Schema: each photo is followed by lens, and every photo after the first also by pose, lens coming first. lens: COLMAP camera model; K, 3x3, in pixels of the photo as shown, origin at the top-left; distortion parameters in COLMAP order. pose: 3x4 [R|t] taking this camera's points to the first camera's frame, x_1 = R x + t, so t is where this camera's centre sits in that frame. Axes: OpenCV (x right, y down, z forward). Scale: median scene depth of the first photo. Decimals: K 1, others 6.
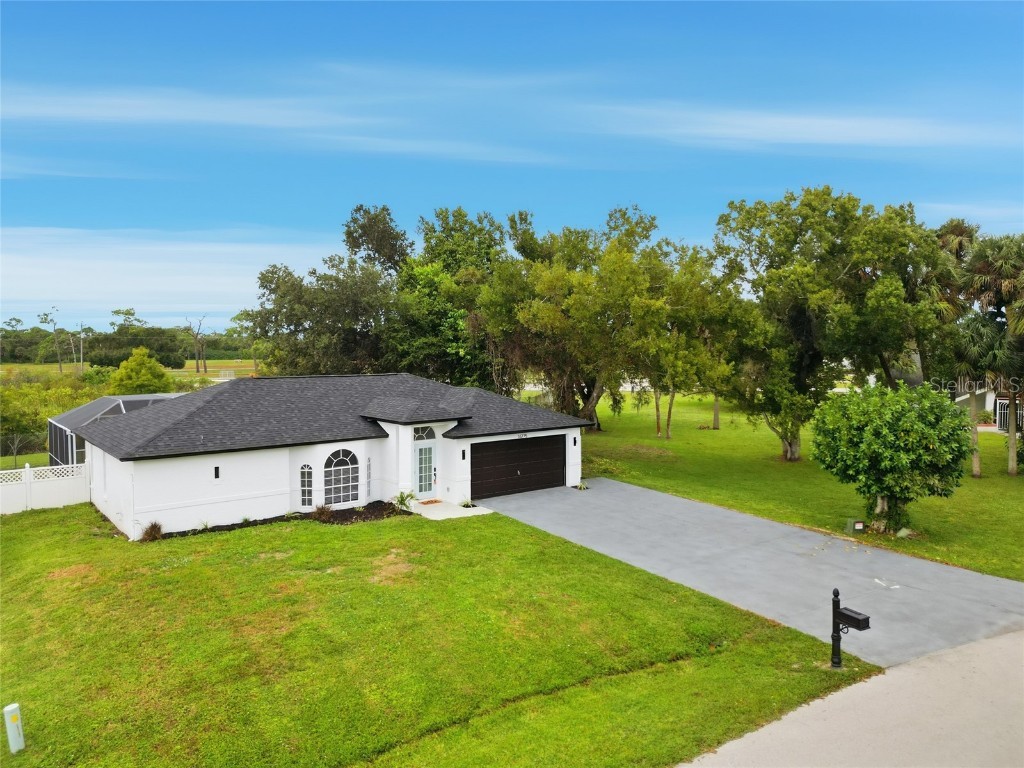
lens RADIAL K [[712.7, 0, 514.3], [0, 712.7, 380.6], [0, 0, 1]] dist [0.064701, -0.003916]
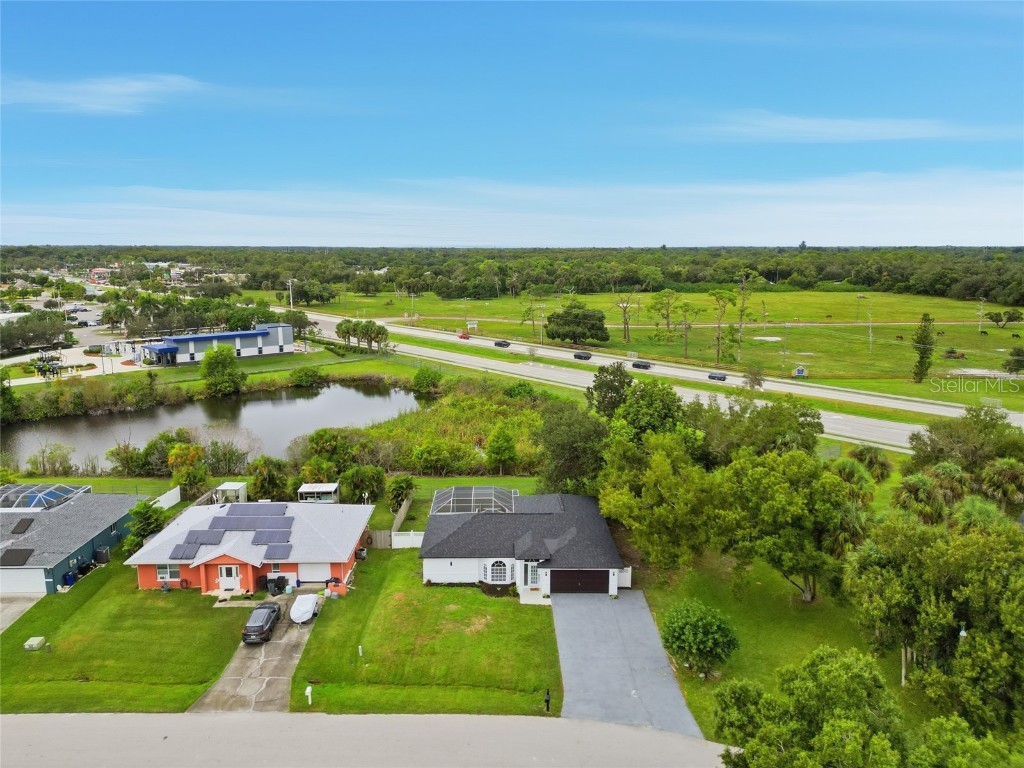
lens RADIAL K [[712.7, 0, 507.2], [0, 712.7, 386.4], [0, 0, 1]] dist [0.064701, -0.003916]
pose [[0.807410, 0.127788, -0.575986, 1.111786], [-0.048489, 0.987332, 0.151079, -0.860916], [0.587995, -0.094054, 0.803377, -0.891464]]
